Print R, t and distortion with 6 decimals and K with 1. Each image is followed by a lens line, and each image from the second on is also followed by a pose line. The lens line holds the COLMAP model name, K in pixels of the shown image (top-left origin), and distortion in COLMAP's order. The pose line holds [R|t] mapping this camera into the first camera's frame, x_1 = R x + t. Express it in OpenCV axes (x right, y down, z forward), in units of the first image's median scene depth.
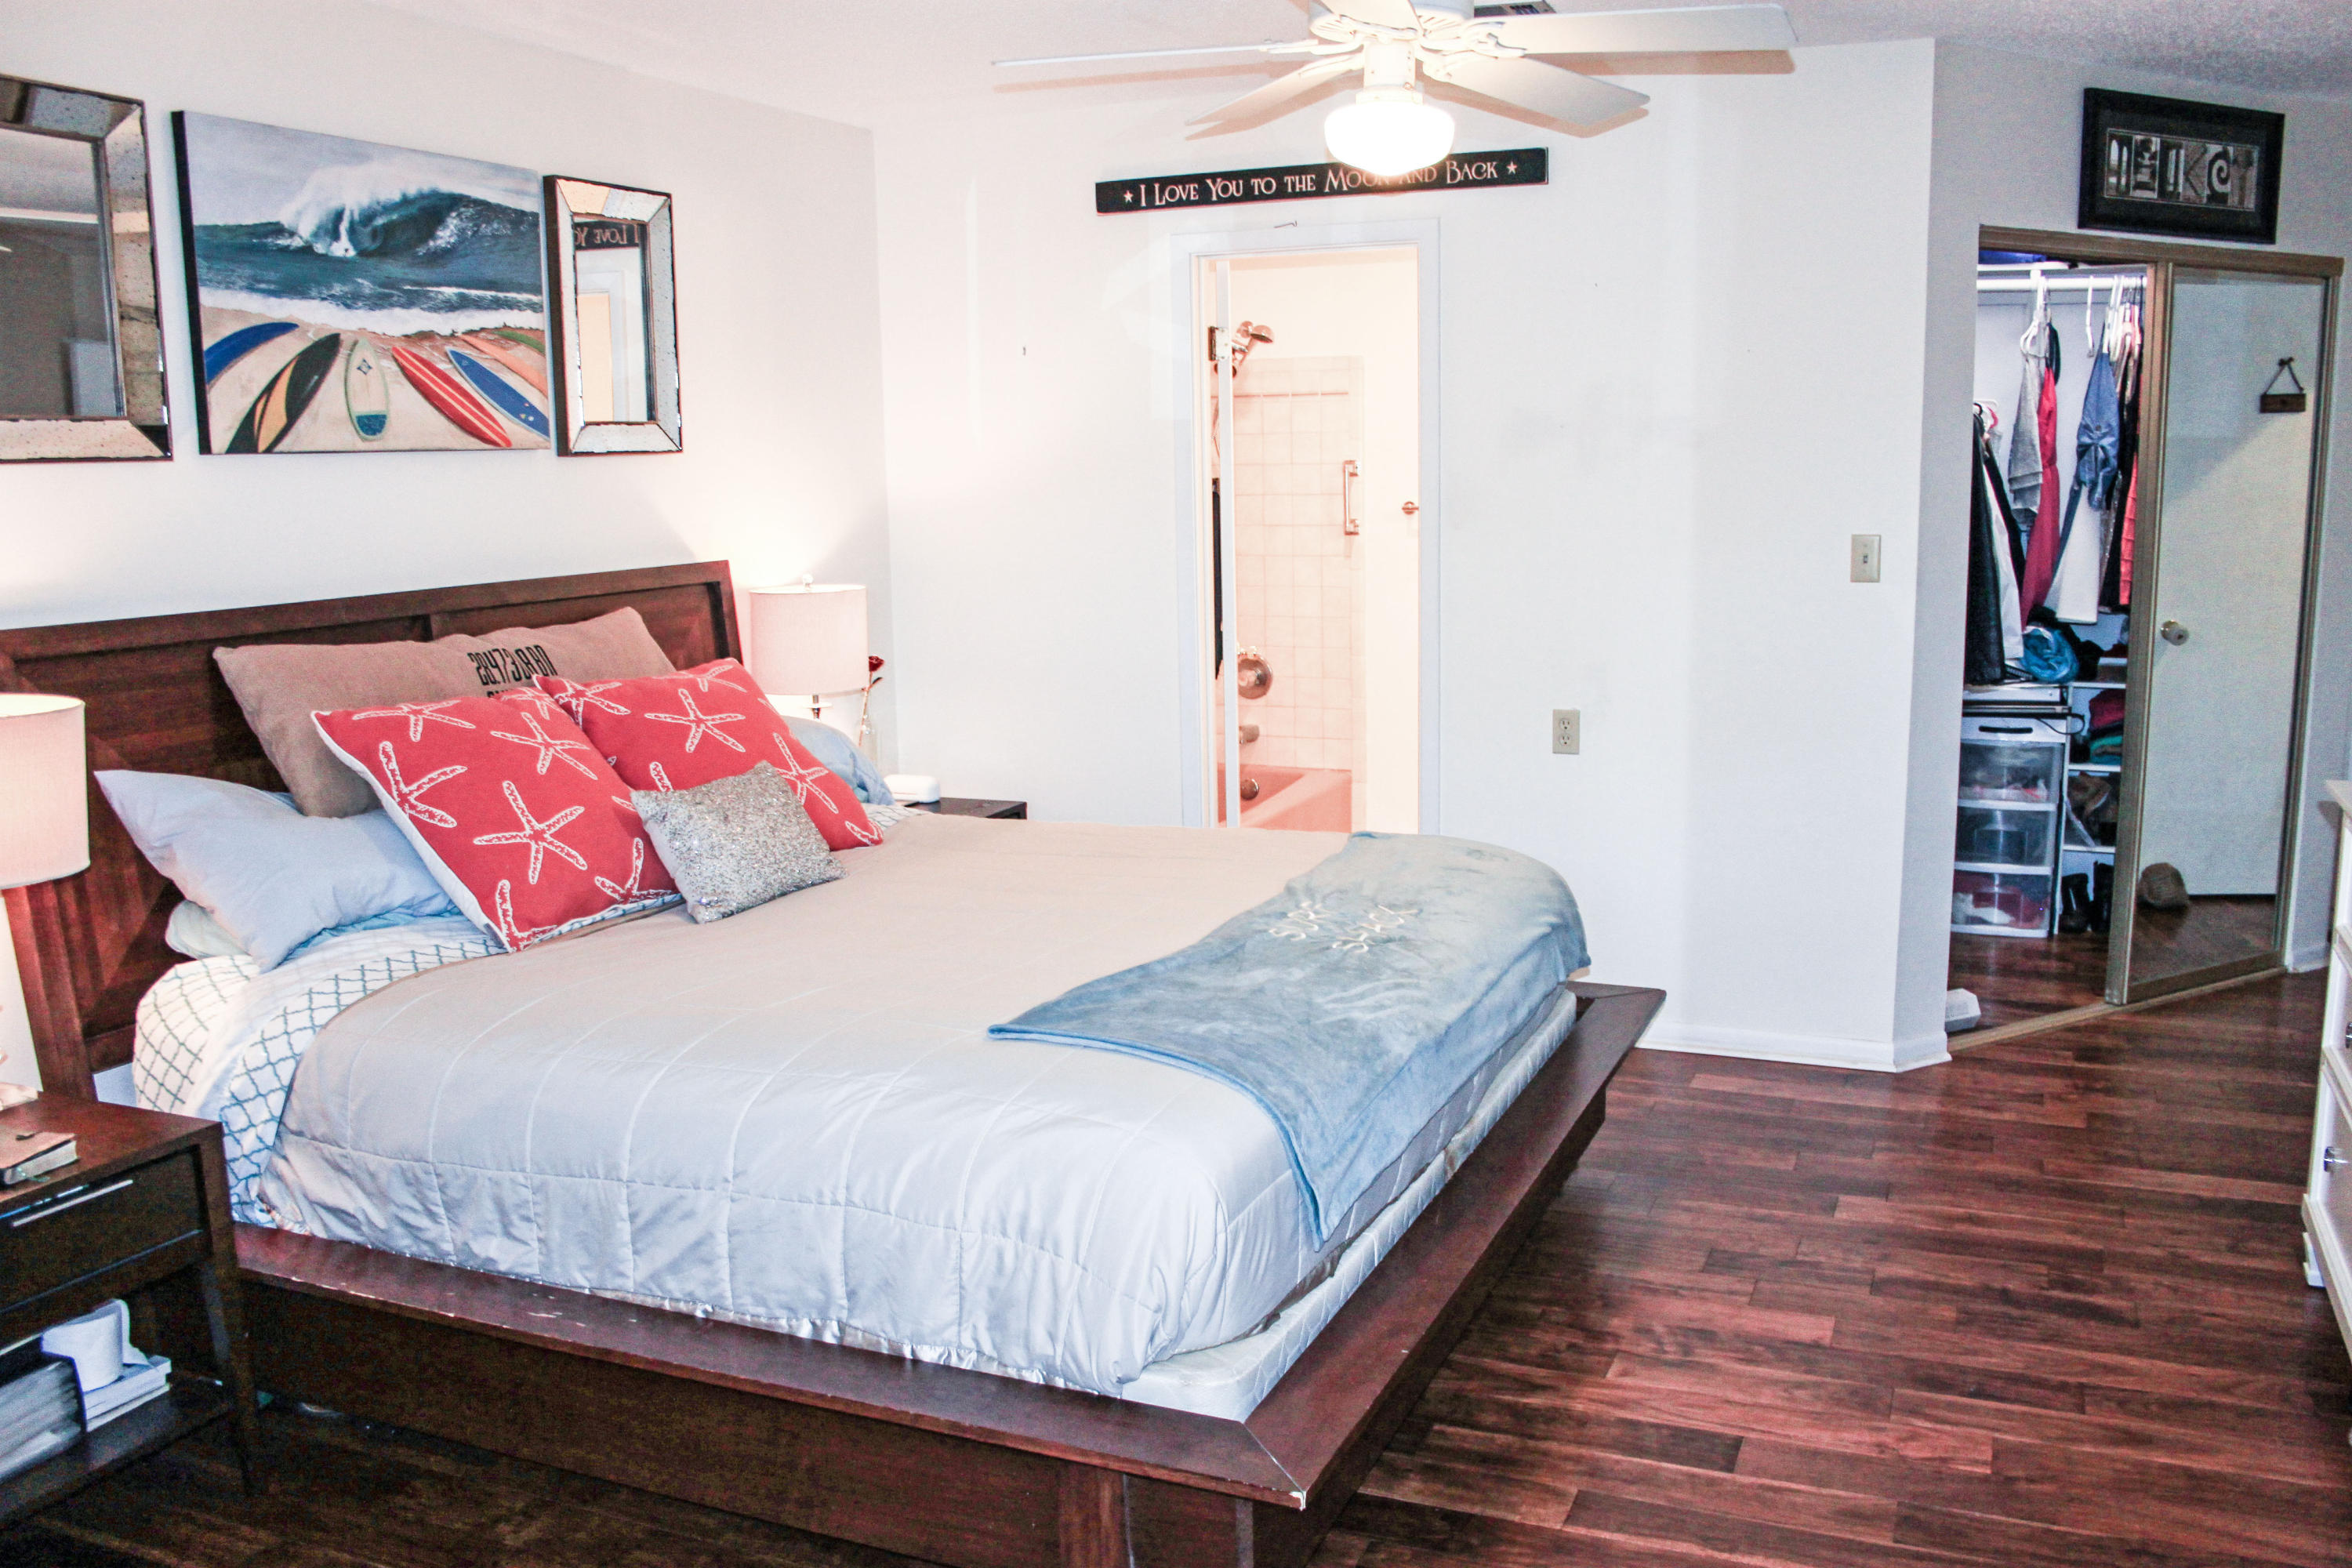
lens RADIAL K [[1954.5, 0, 1189.9], [0, 1954.5, 806.5], [0, 0, 1]] dist [-0.152871, 0.127215]
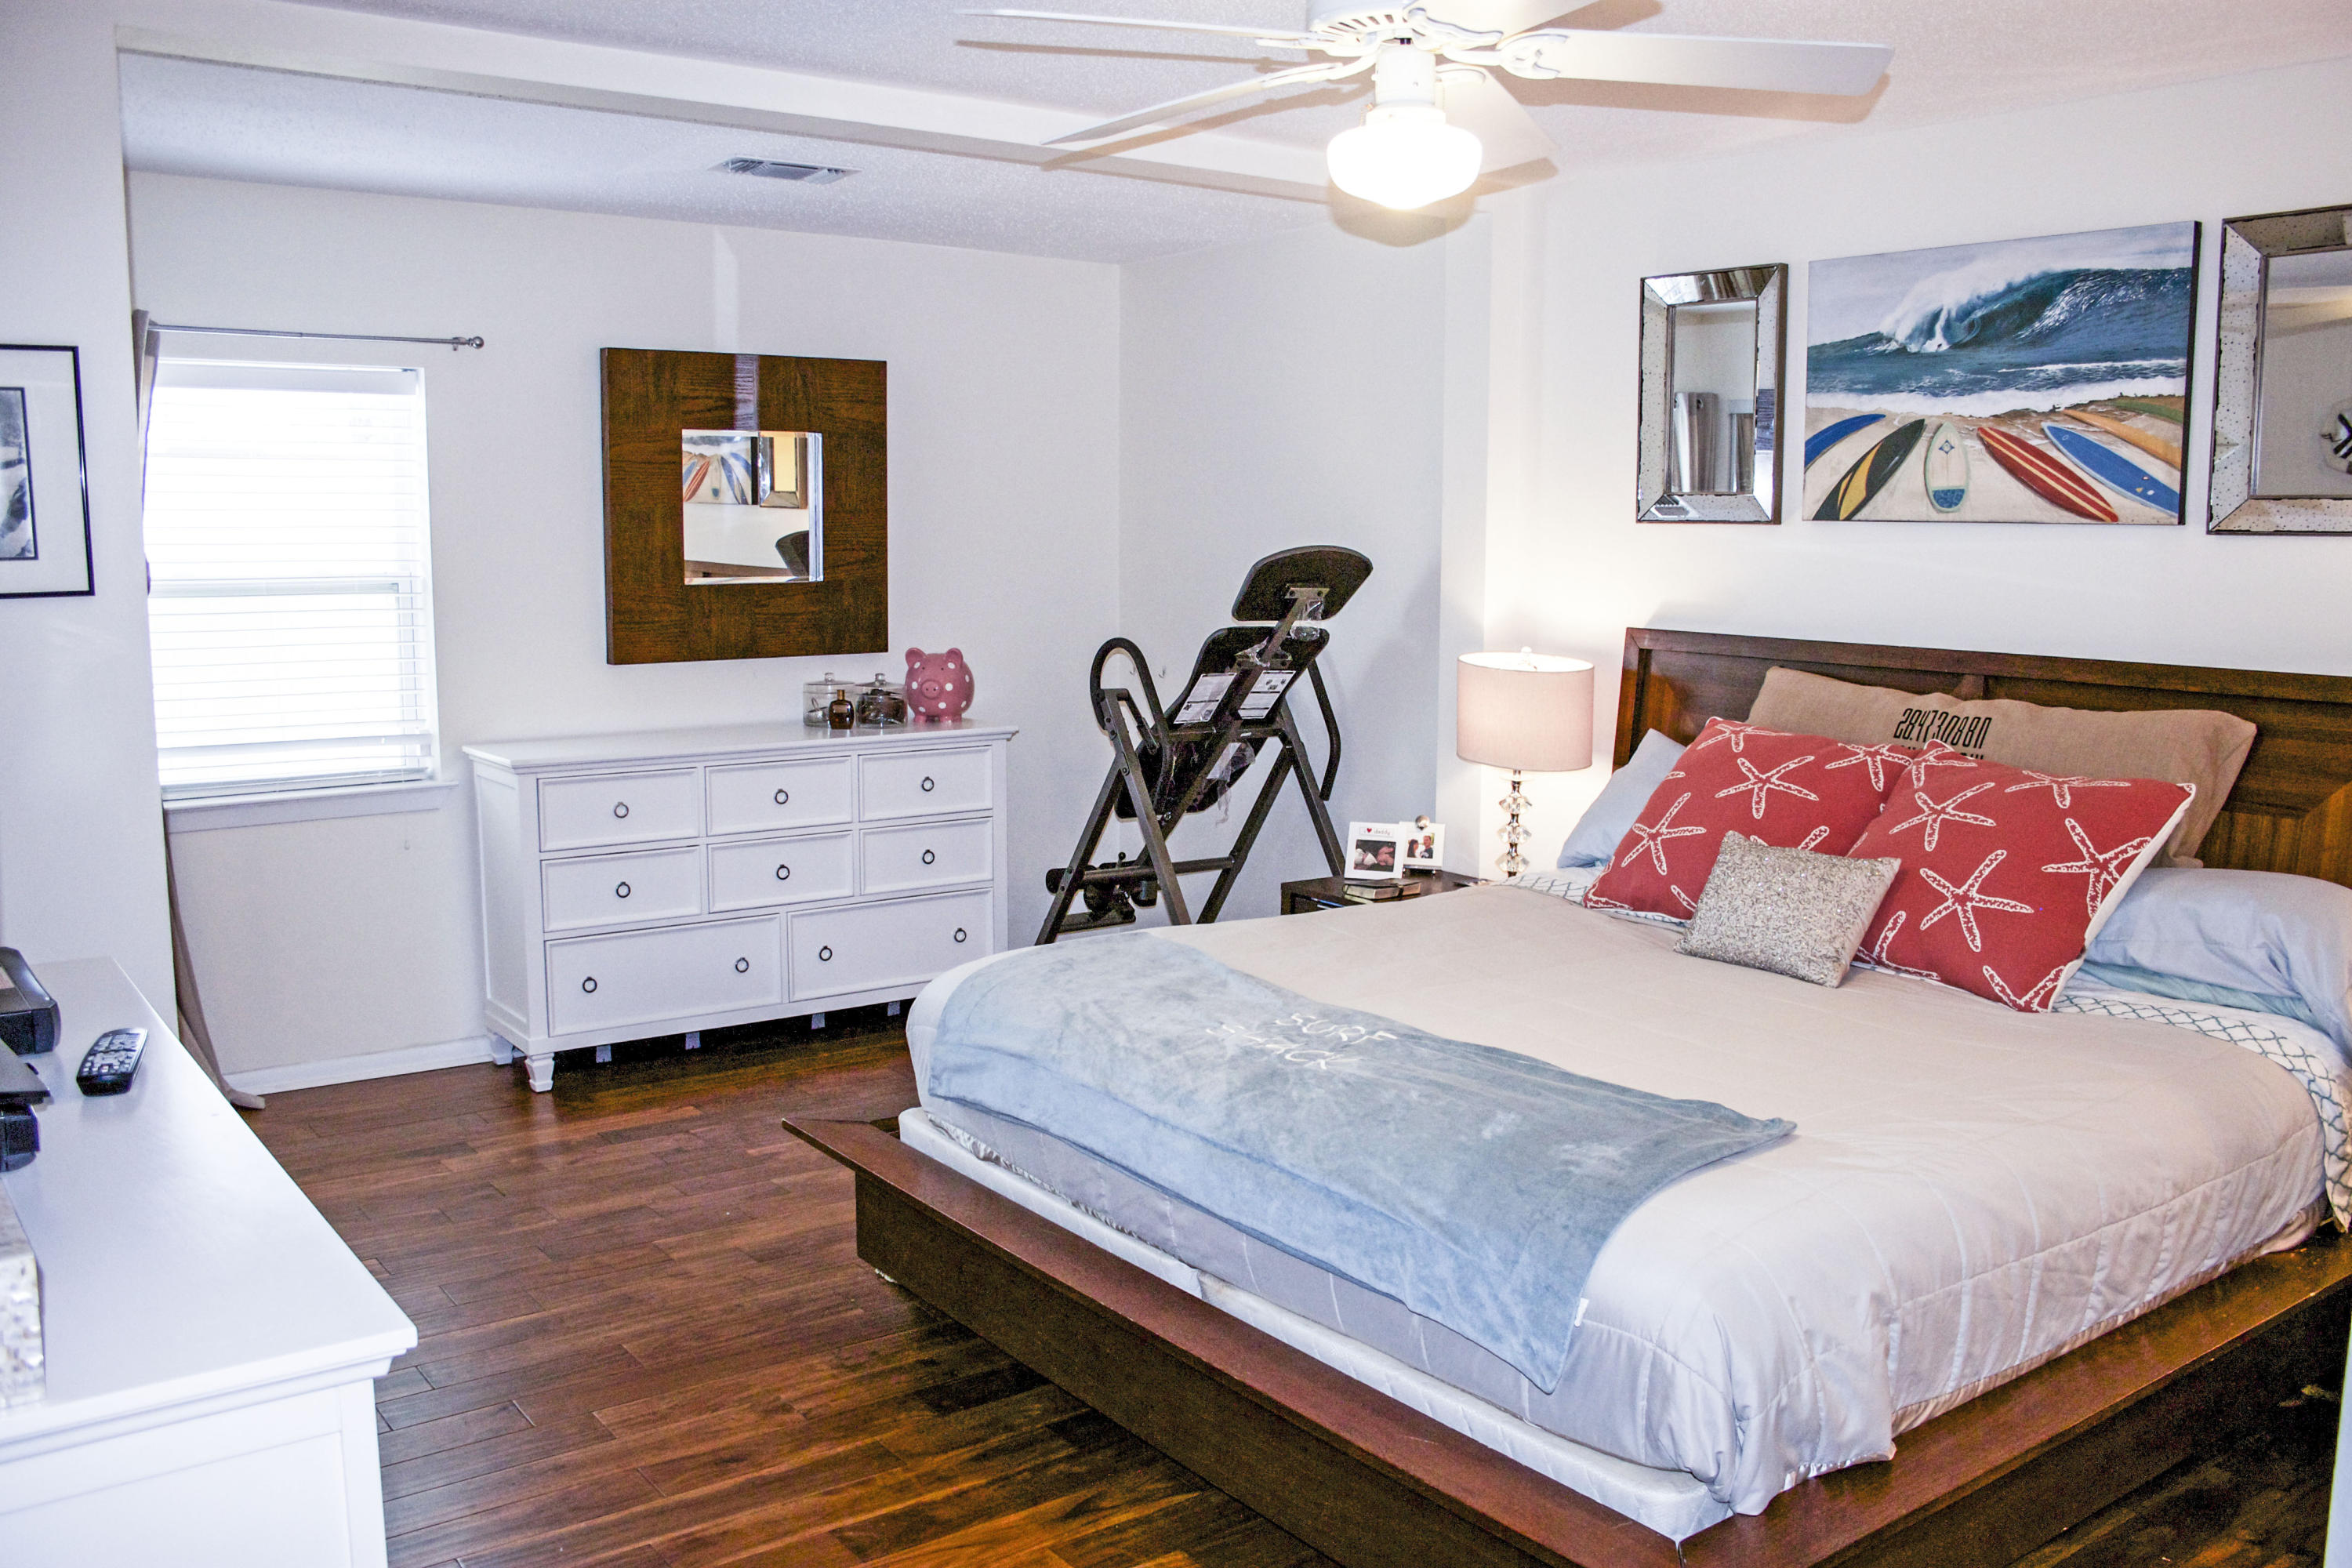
lens RADIAL K [[1954.5, 0, 1189.9], [0, 1954.5, 806.5], [0, 0, 1]] dist [-0.152871, 0.127215]
pose [[-0.498496, 0.137122, -0.855979, 0.774878], [-0.151116, 0.958548, 0.241558, -0.230133], [0.853619, 0.249767, -0.457111, 1.173375]]
